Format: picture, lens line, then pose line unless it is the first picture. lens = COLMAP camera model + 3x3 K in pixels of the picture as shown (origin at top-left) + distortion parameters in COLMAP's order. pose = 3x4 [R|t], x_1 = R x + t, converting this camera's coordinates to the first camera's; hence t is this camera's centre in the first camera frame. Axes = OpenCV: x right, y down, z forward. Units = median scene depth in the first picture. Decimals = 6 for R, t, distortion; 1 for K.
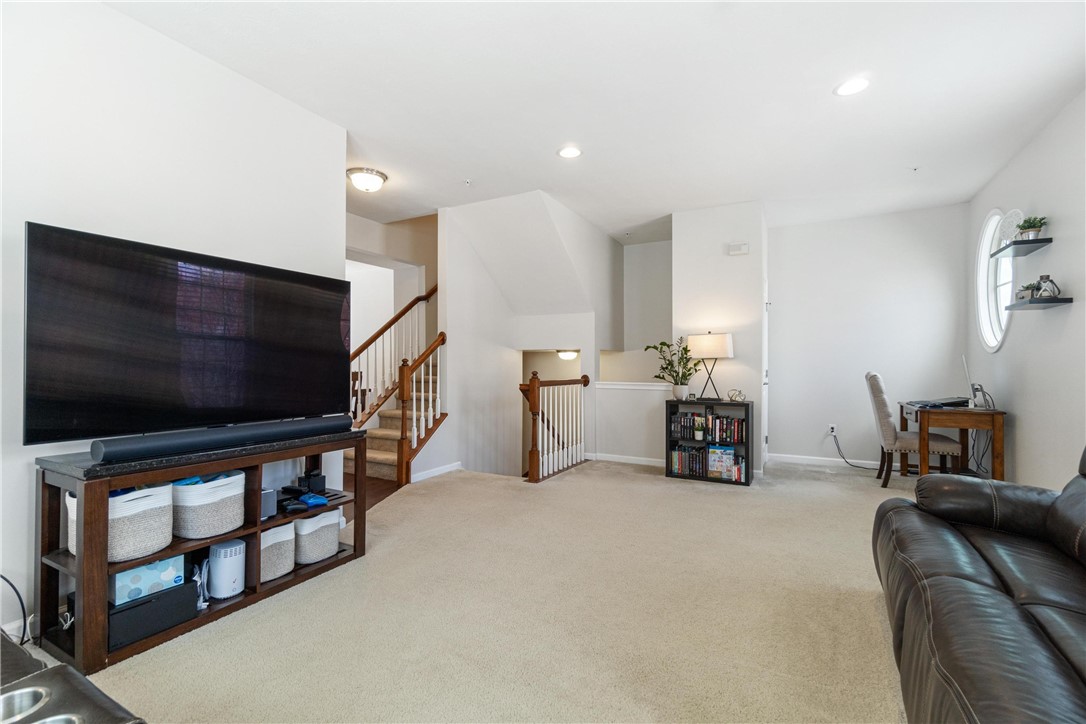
lens RADIAL K [[481.0, 0, 539.8], [0, 481.0, 361.5], [0, 0, 1]] dist [0.002027, 0.000030]
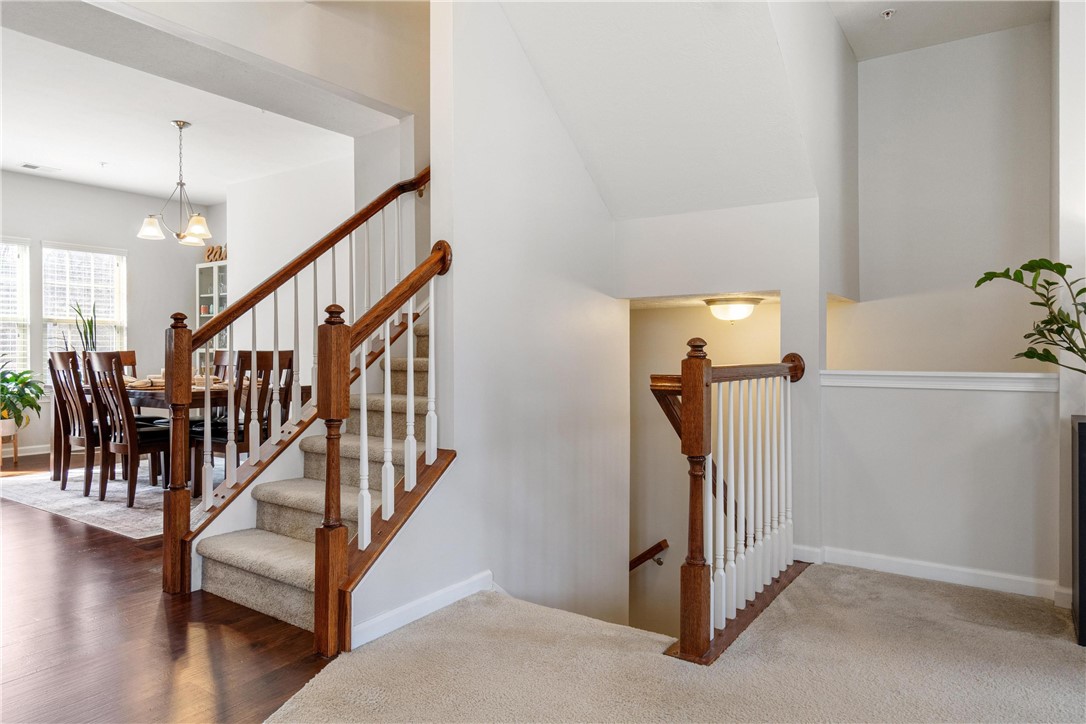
lens RADIAL K [[695.9, 0, 539.3], [0, 695.9, 362.9], [0, 0, 1]] dist [-0.002190, -0.000918]
pose [[0.993956, -0.002216, -0.109759, -0.063837], [0.005044, 0.999662, 0.025493, 0.023396], [0.109666, -0.025892, 0.993631, 0.456752]]
